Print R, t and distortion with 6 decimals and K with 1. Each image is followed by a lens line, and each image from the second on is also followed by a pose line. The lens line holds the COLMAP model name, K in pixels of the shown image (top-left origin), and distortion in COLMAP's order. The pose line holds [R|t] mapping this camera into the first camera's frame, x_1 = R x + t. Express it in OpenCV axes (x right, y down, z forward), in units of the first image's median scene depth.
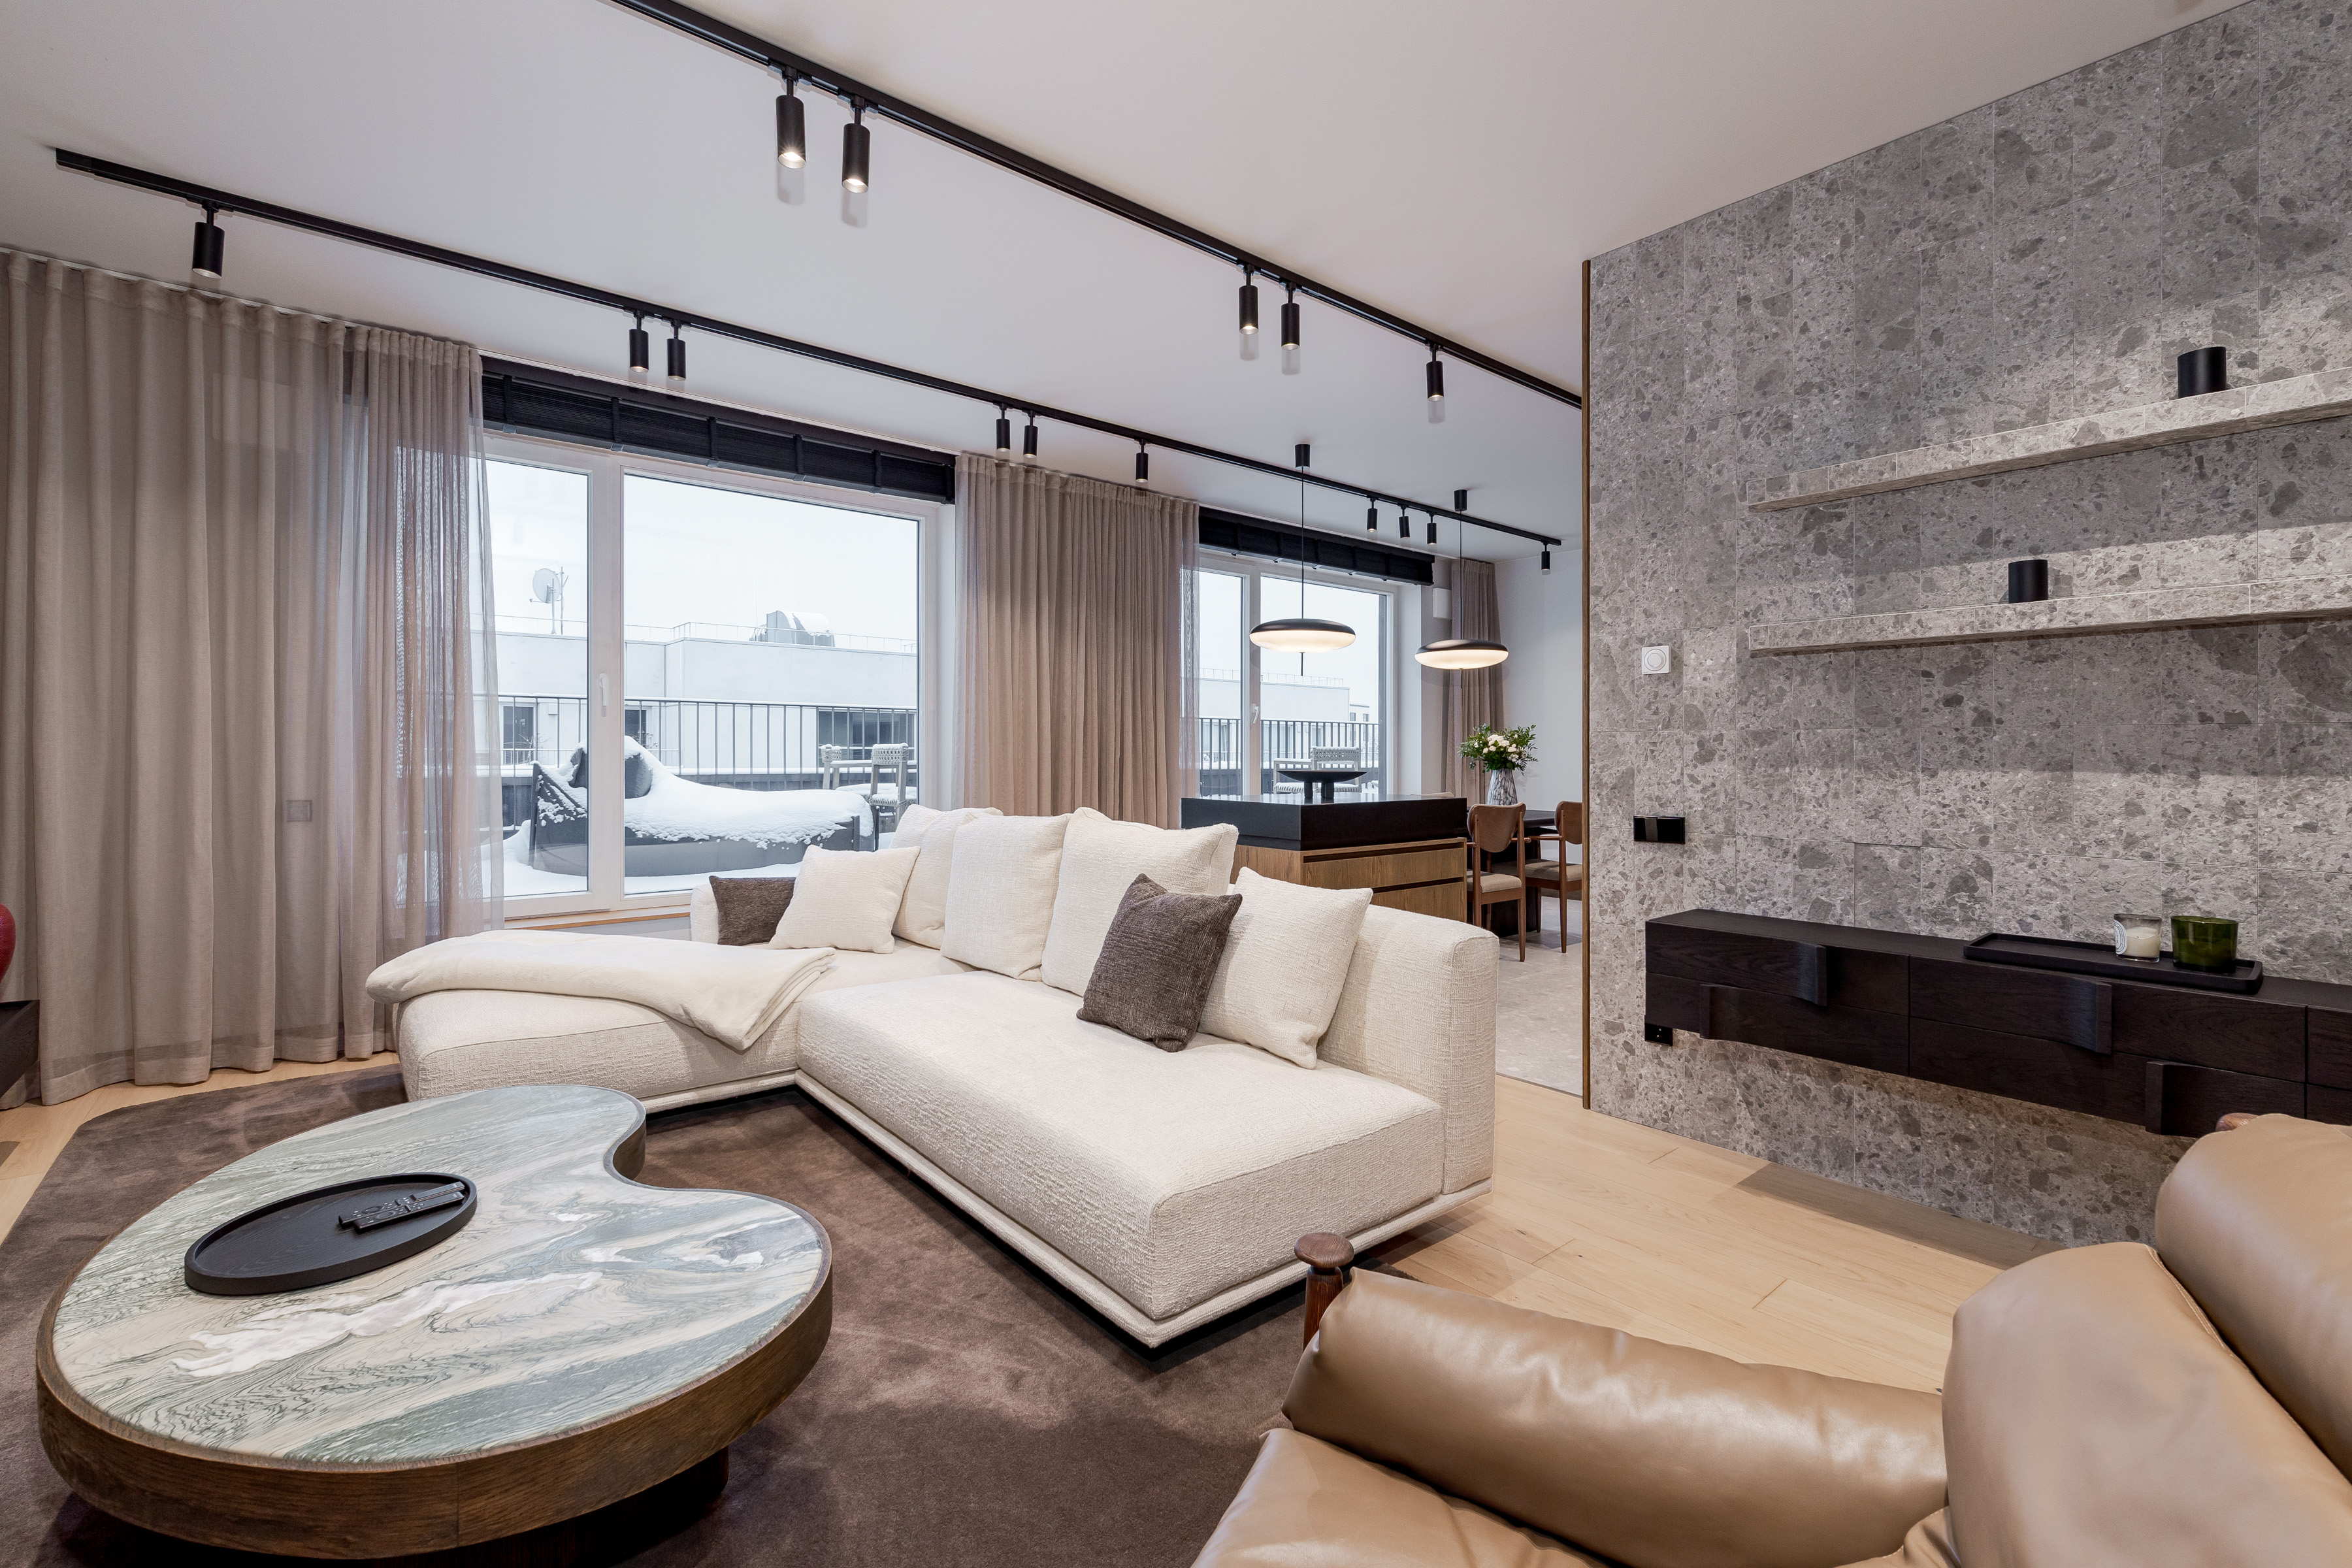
lens RADIAL K [[1018.6, 0, 1186.8], [0, 1018.6, 762.2], [0, 0, 1]] dist [0.002451, -0.000860]
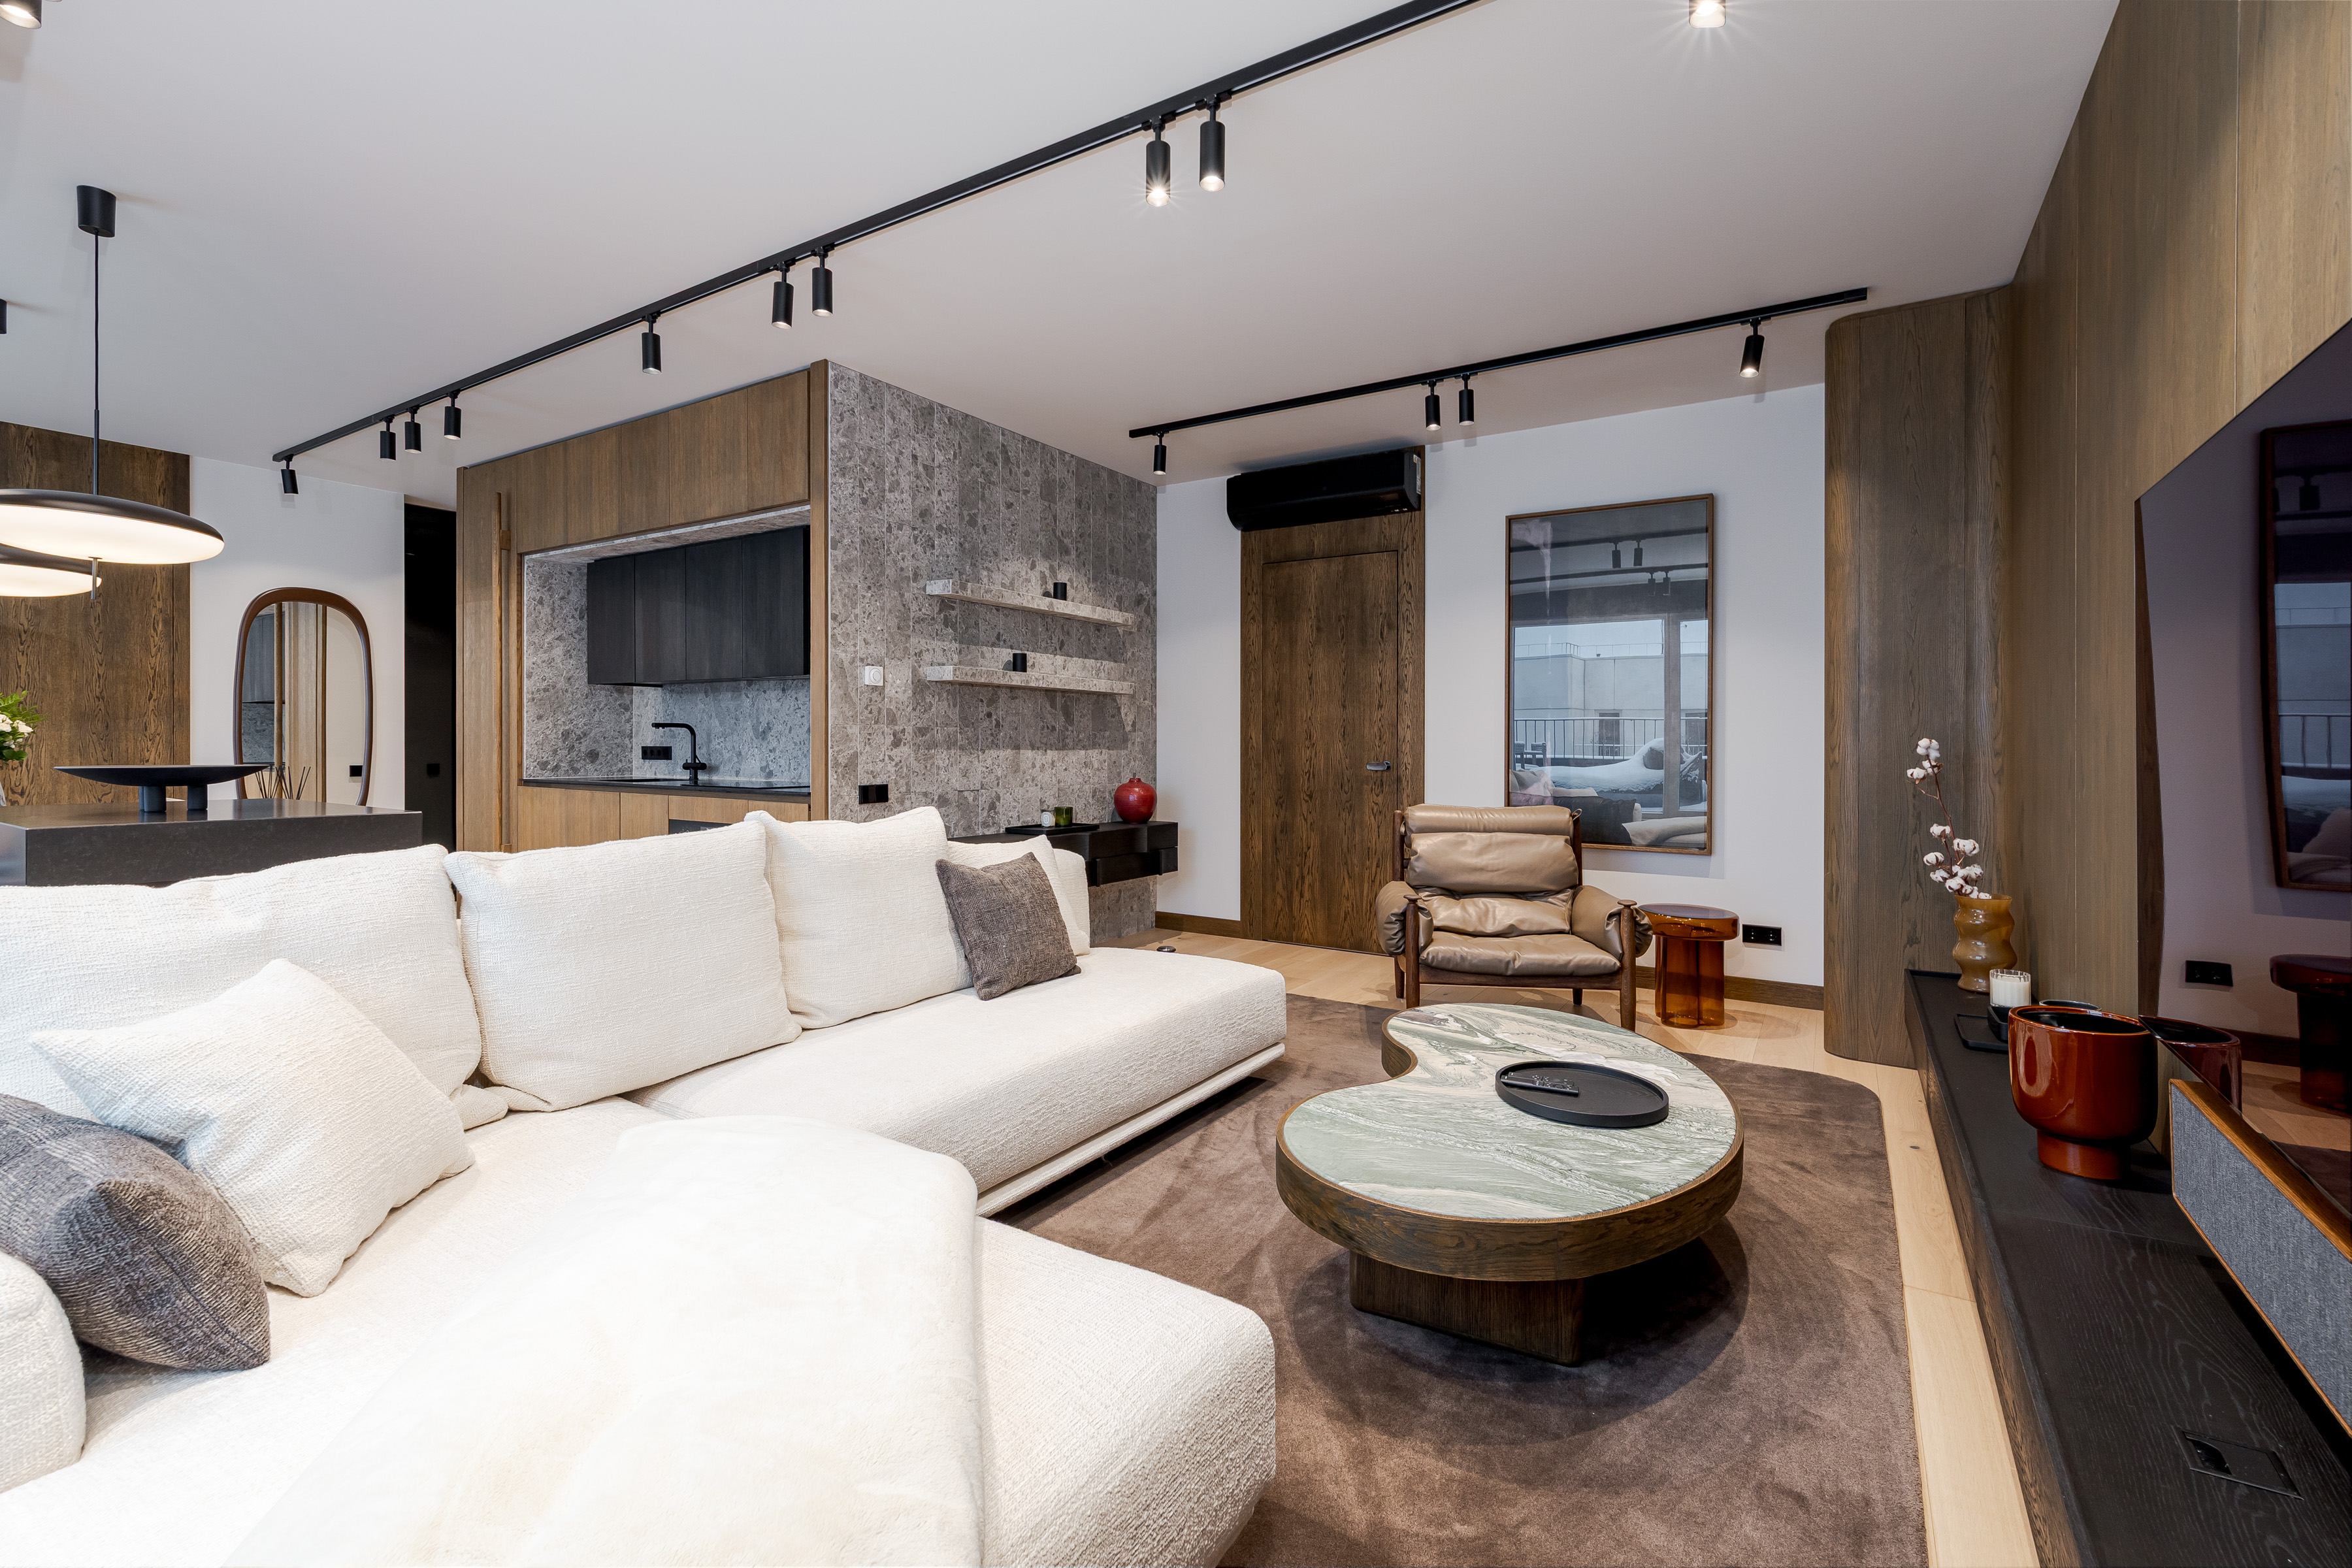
lens RADIAL K [[1018.6, 0, 1189.8], [0, 1018.6, 753.7], [0, 0, 1]] dist [0.002451, -0.000860]
pose [[-0.305486, -0.015215, 0.952075, -1.104169], [0.001036, 0.999866, 0.016311, -0.014551], [-0.952196, 0.005969, -0.305430, 1.074027]]
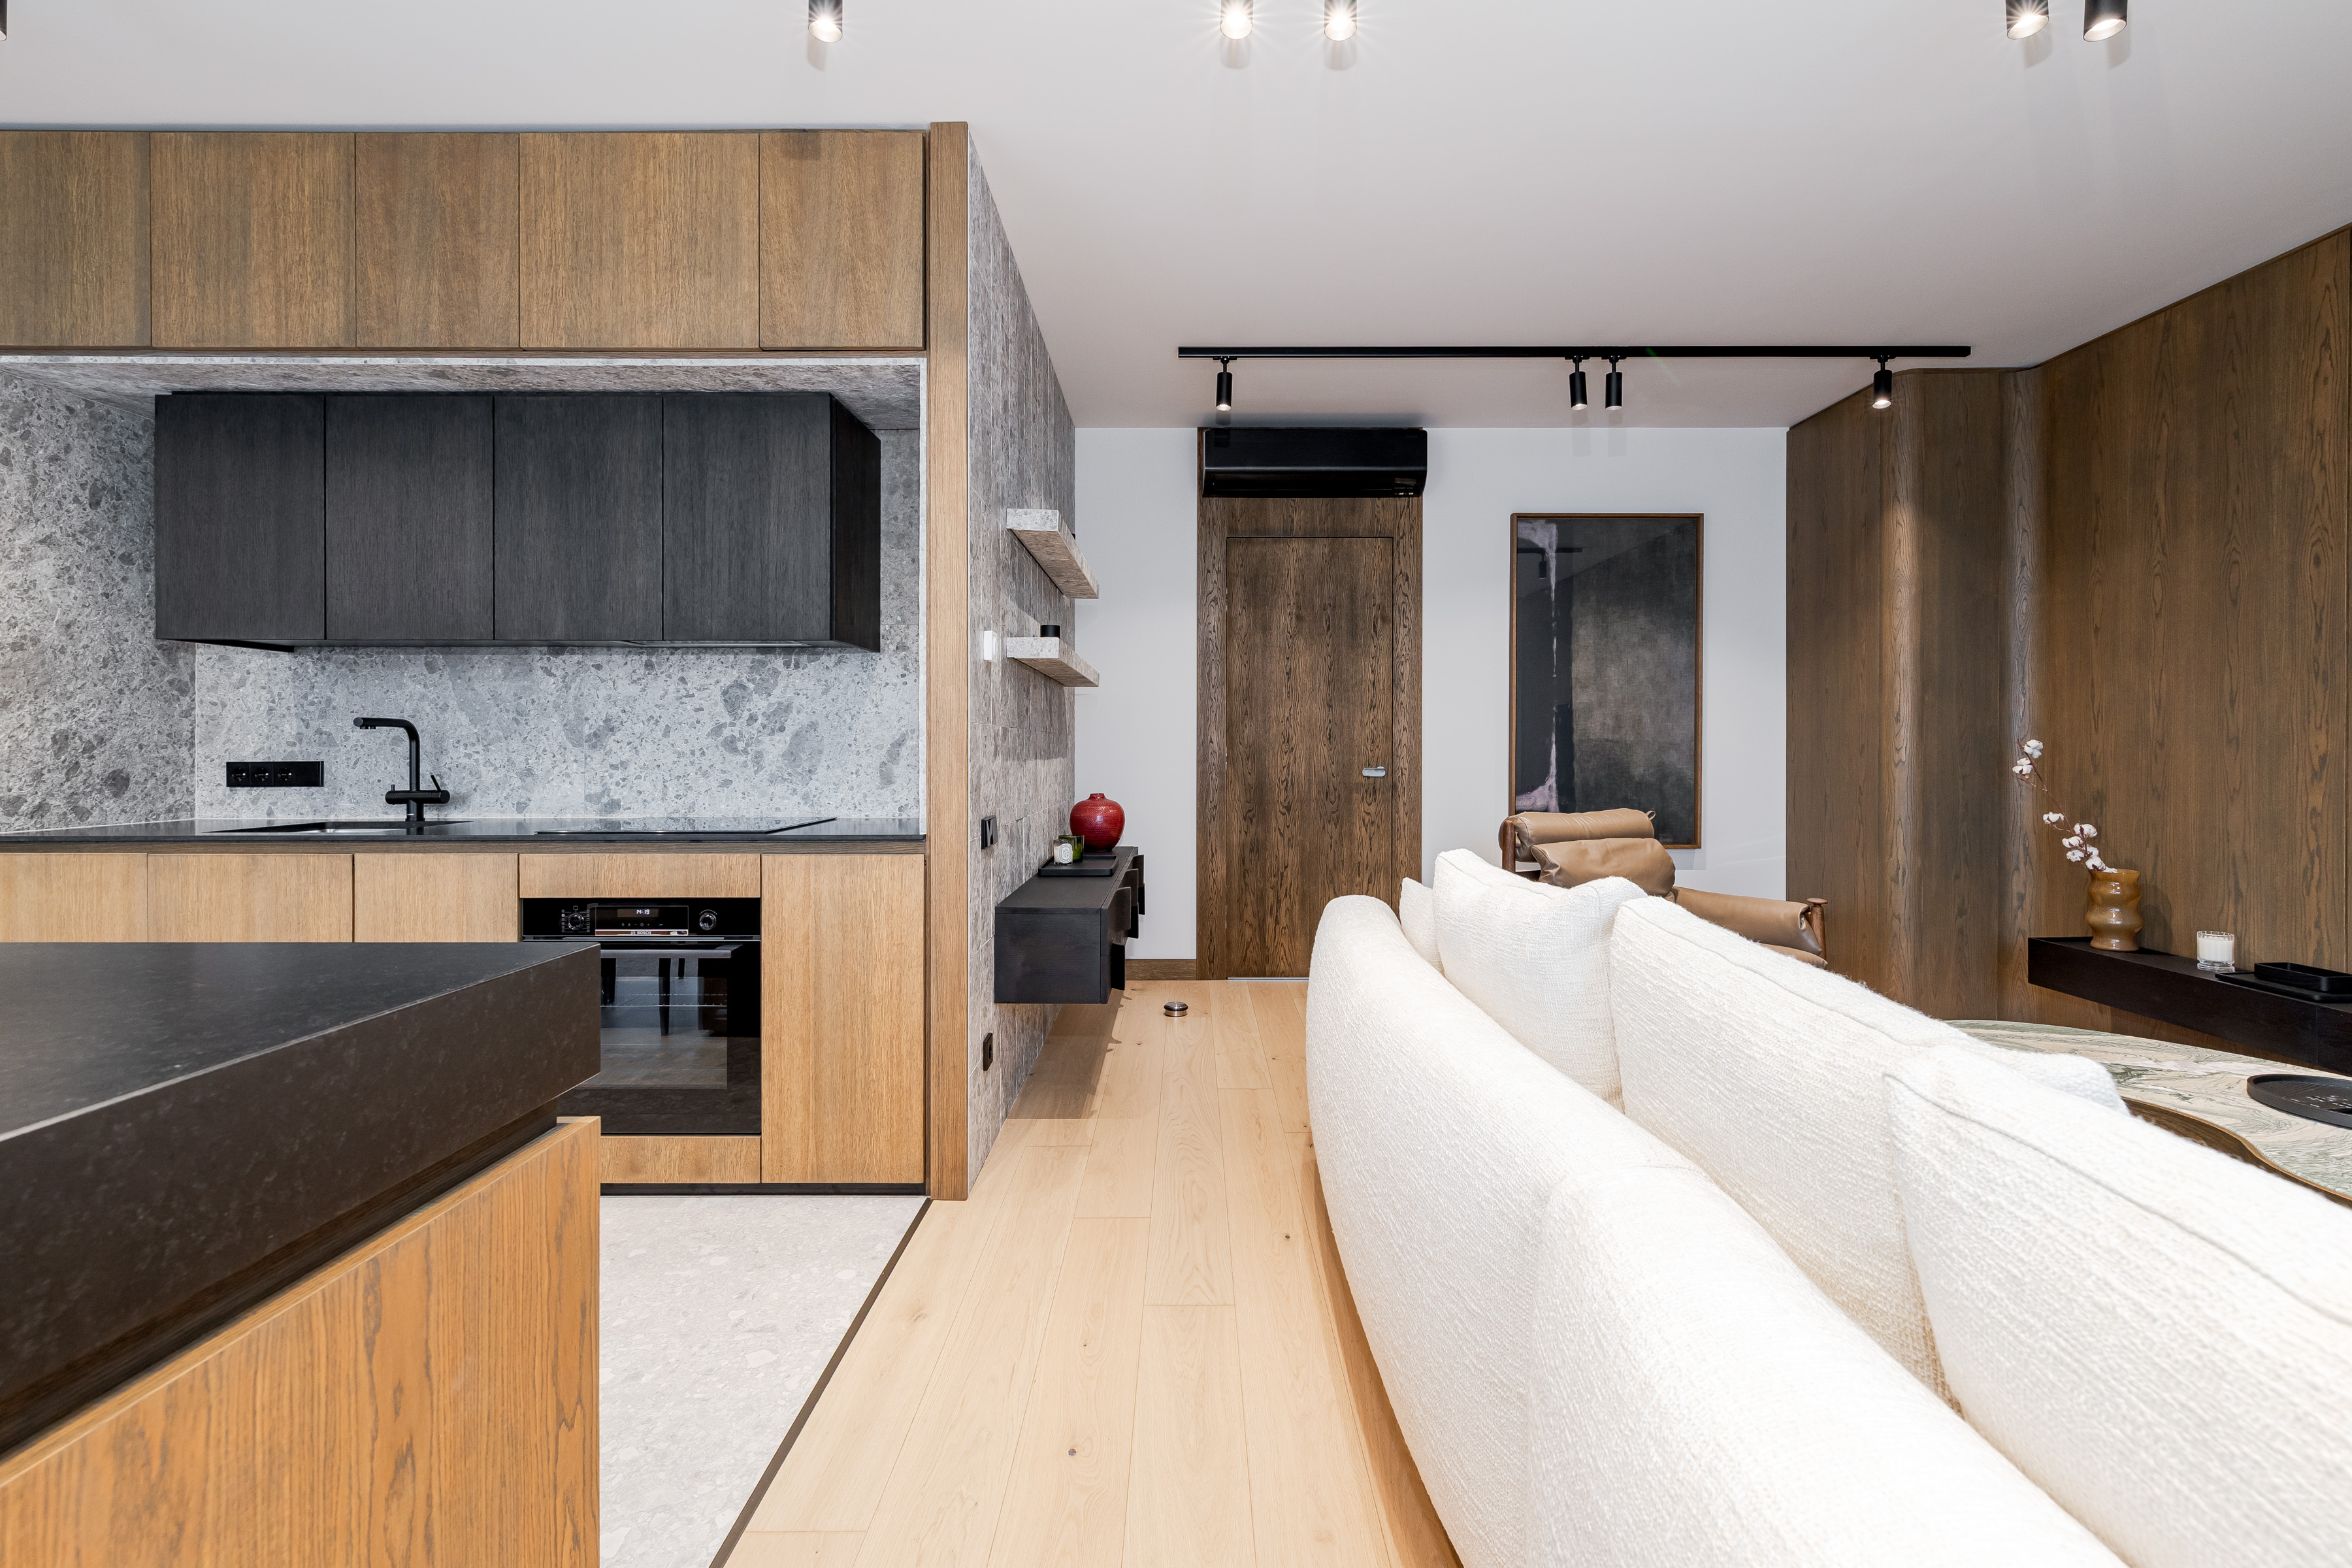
lens RADIAL K [[1018.6, 0, 1186.4], [0, 1018.6, 751.8], [0, 0, 1]] dist [0.002451, -0.000860]
pose [[-0.767471, -0.004943, 0.641065, -0.274240], [0.004046, 0.999913, 0.012554, -0.017584], [-0.641071, 0.012228, -0.767384, 1.683860]]
